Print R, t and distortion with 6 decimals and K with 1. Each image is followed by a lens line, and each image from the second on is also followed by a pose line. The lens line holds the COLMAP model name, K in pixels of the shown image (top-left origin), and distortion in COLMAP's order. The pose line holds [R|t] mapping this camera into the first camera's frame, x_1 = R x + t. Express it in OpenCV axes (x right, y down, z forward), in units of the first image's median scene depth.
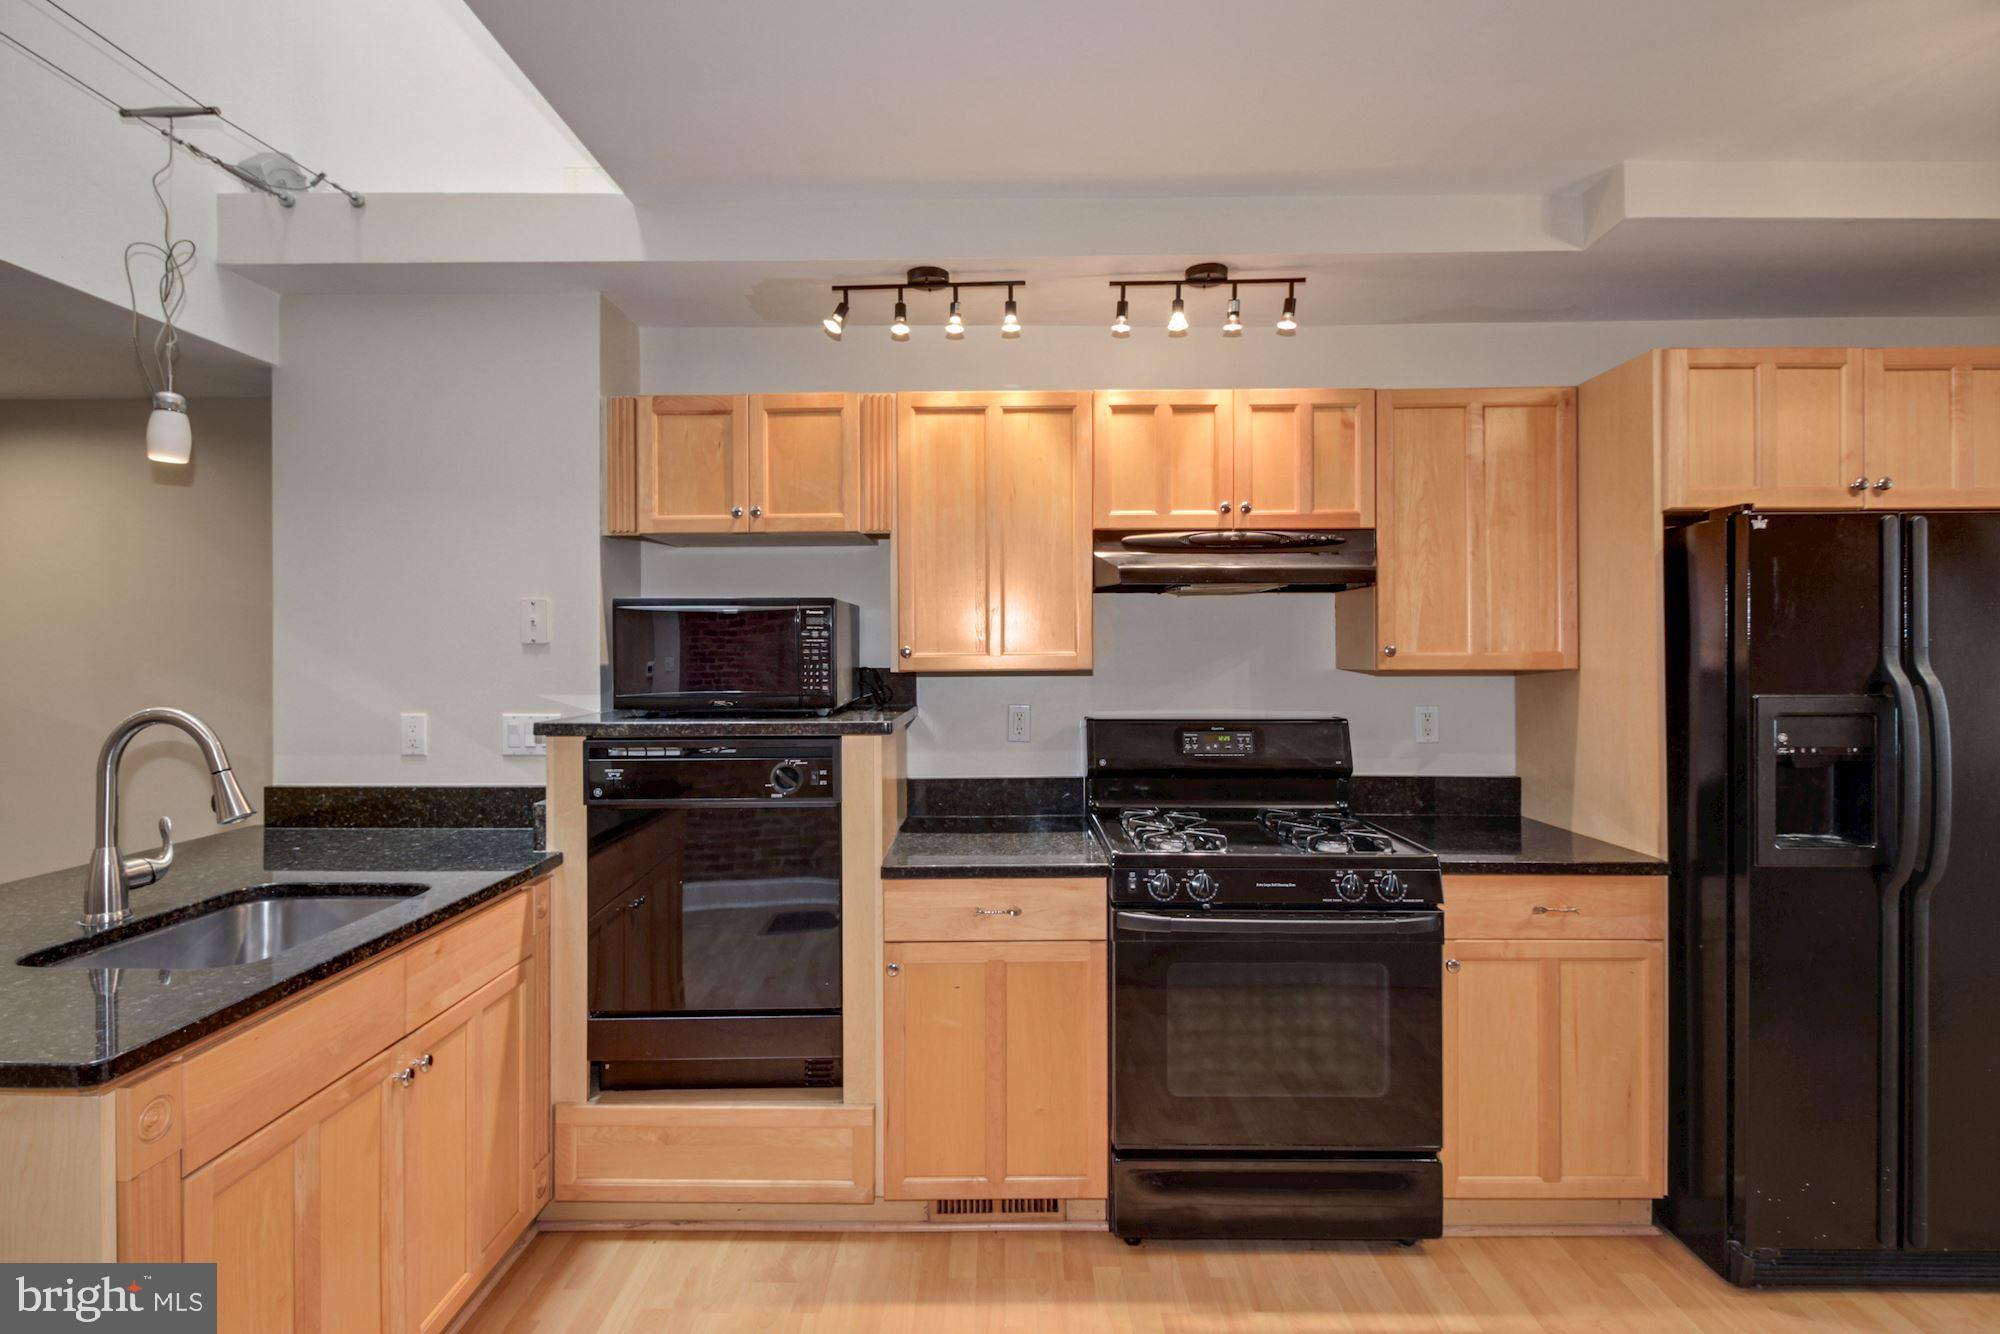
lens RADIAL K [[929.0, 0, 999.5], [0, 929.0, 653.5], [0, 0, 1]] dist [0.023892, -0.015095]
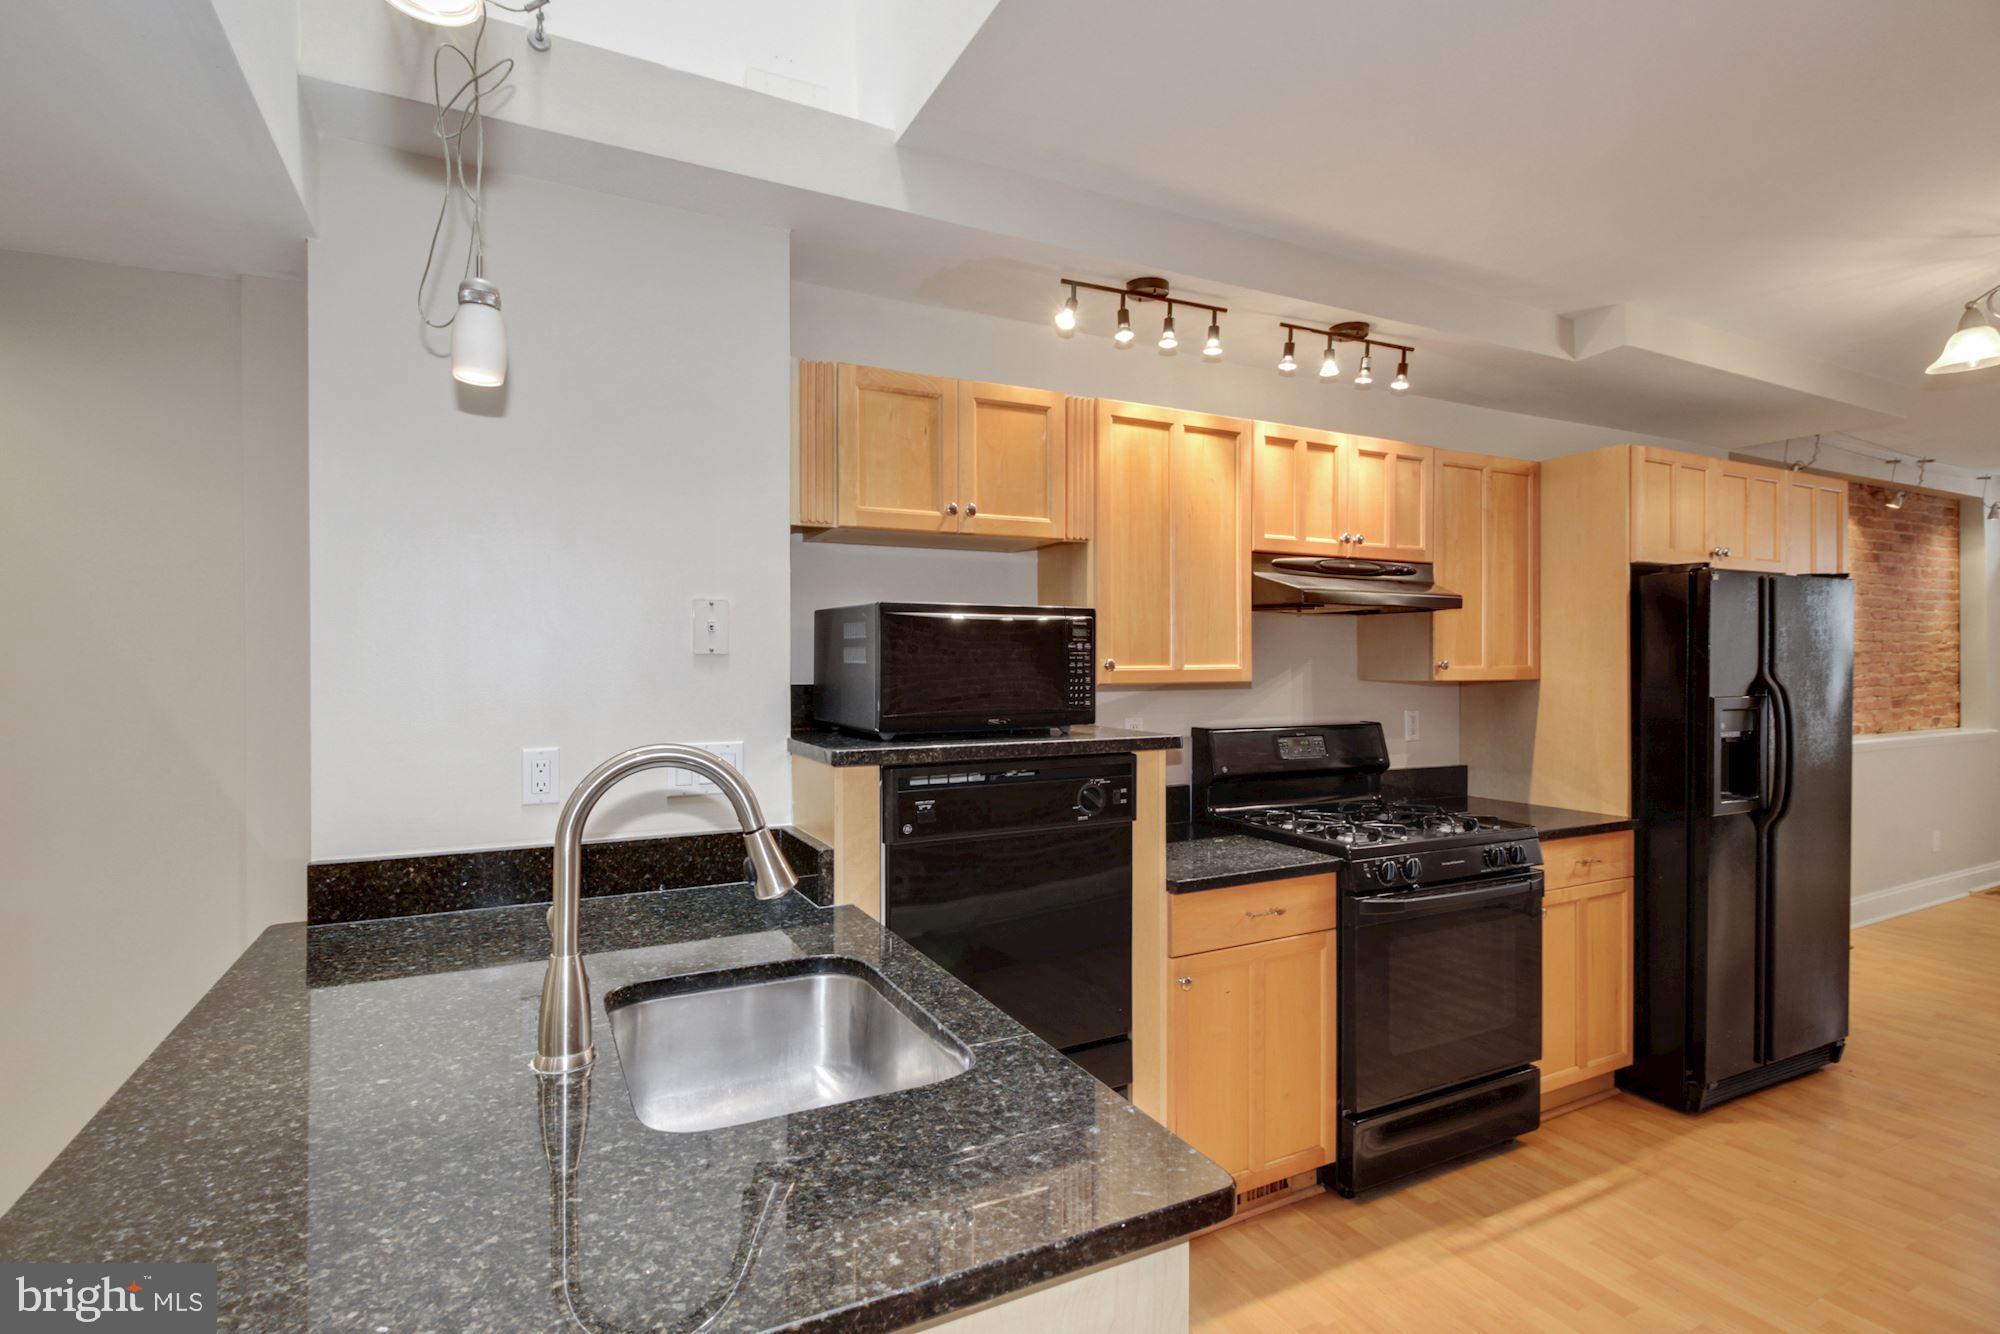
lens RADIAL K [[960.5, 0, 1000.0], [0, 960.5, 667.0], [0, 0, 1]] dist [0.026895, -0.022098]
pose [[0.884523, 0.000283, 0.466497, -0.691106], [-0.001558, 0.999996, 0.002348, -0.001842], [-0.466495, -0.002804, 0.884520, 0.162562]]
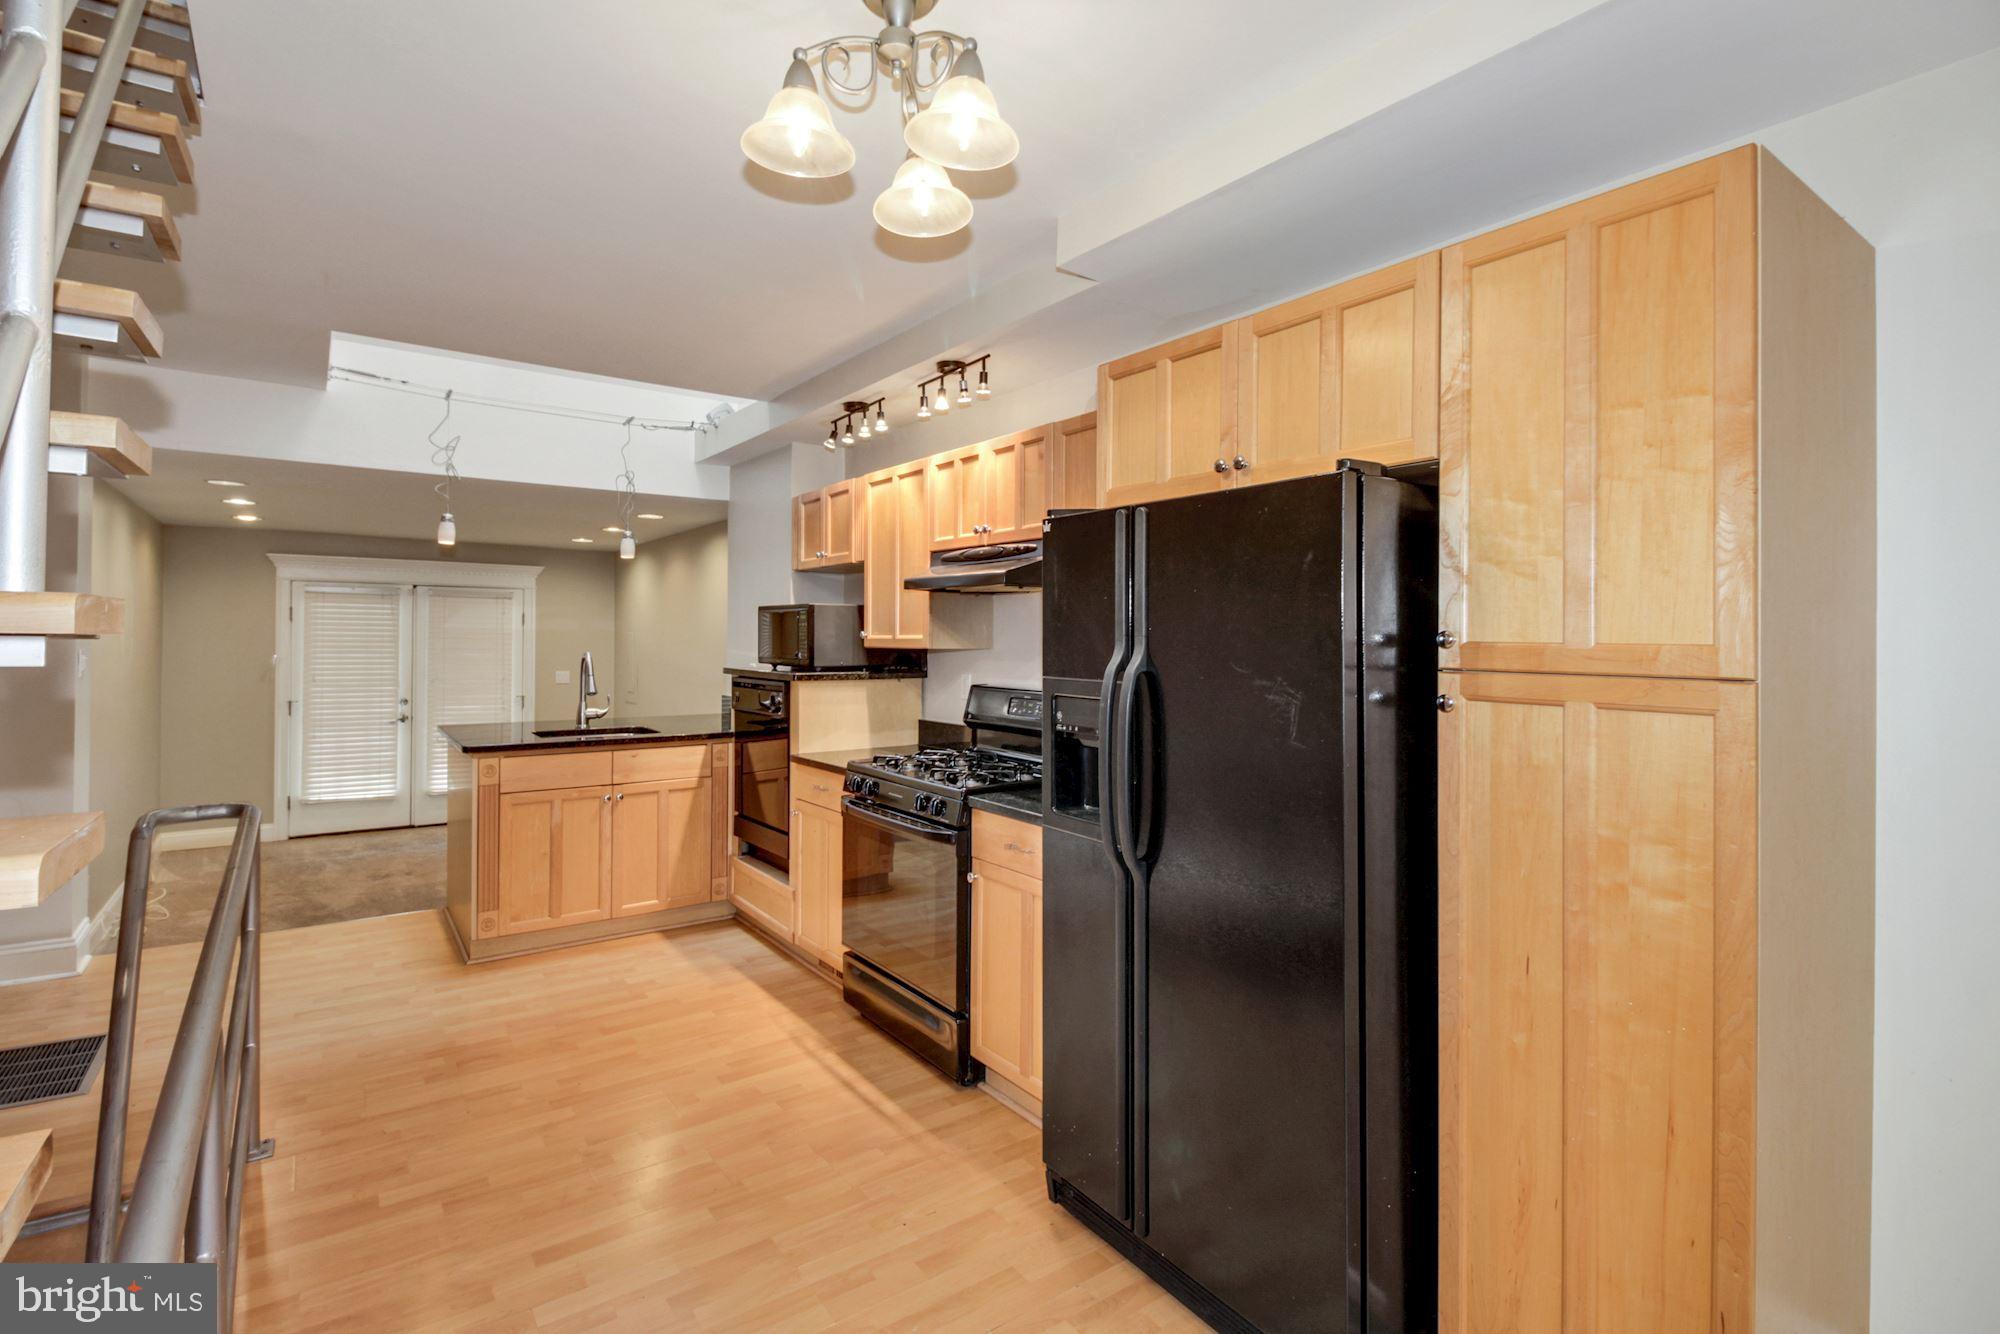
lens RADIAL K [[923.7, 0, 991.1], [0, 923.7, 631.3], [0, 0, 1]] dist [-0.001849, -0.000263]
pose [[0.597001, 0.003131, -0.802234, 1.359844], [-0.009935, 0.999945, -0.003491, -0.004899], [0.802179, 0.010055, 0.596999, 0.223830]]
